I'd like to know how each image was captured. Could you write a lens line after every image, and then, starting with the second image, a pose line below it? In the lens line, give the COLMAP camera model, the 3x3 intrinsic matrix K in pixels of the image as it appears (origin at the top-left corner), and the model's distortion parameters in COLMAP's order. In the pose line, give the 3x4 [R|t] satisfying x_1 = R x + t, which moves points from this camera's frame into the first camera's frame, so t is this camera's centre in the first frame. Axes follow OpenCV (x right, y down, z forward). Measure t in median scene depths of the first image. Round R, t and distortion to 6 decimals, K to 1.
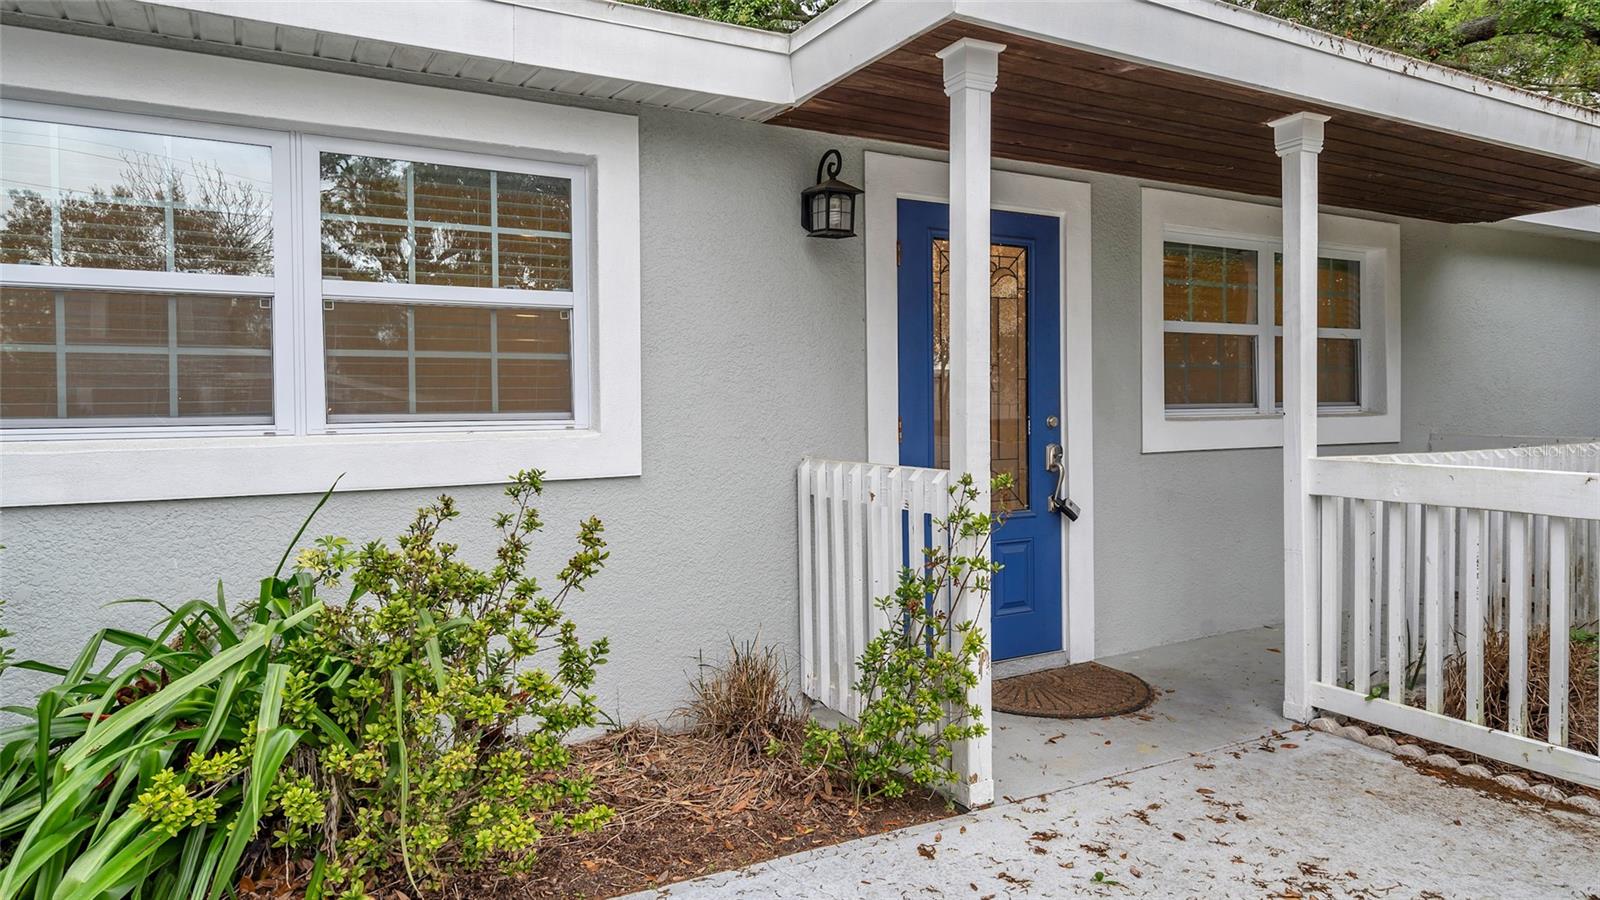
lens RADIAL K [[1007.4, 0, 799.3], [0, 1007.4, 431.5], [0, 0, 1]] dist [0.001375, -0.000488]
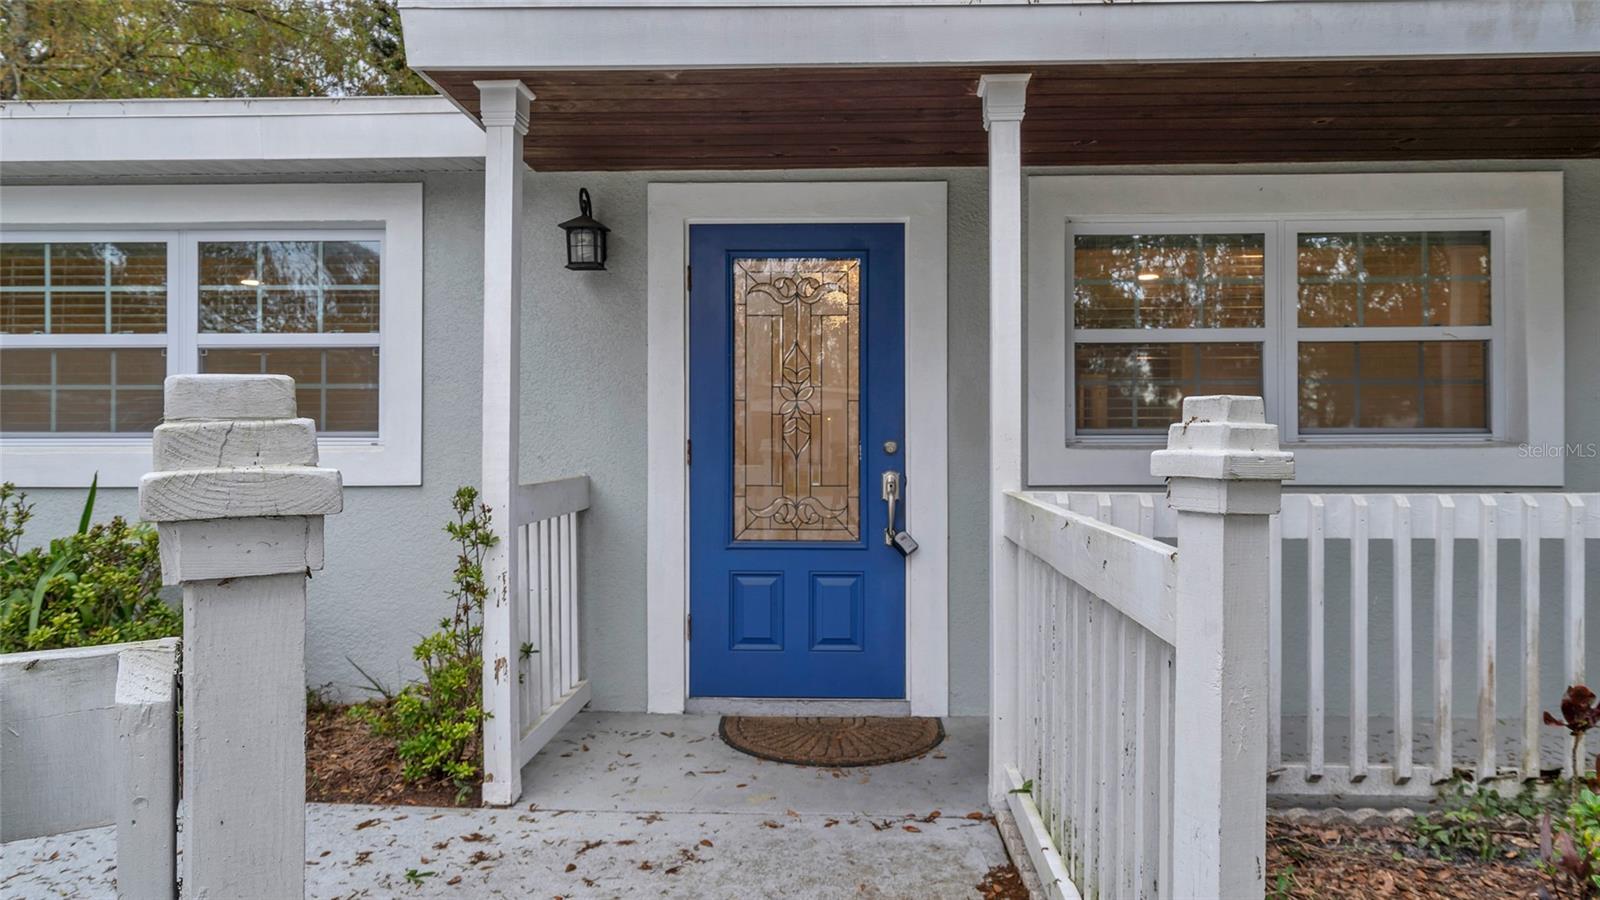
lens RADIAL K [[1009.8, 0, 800.0], [0, 1009.8, 450.0], [0, 0, 1]] dist [0.001767, 0.000292]
pose [[0.851316, 0.011158, -0.524534, 0.848976], [-0.020682, 0.999710, -0.012299, 0.007796], [0.524245, 0.021319, 0.851301, 0.226184]]
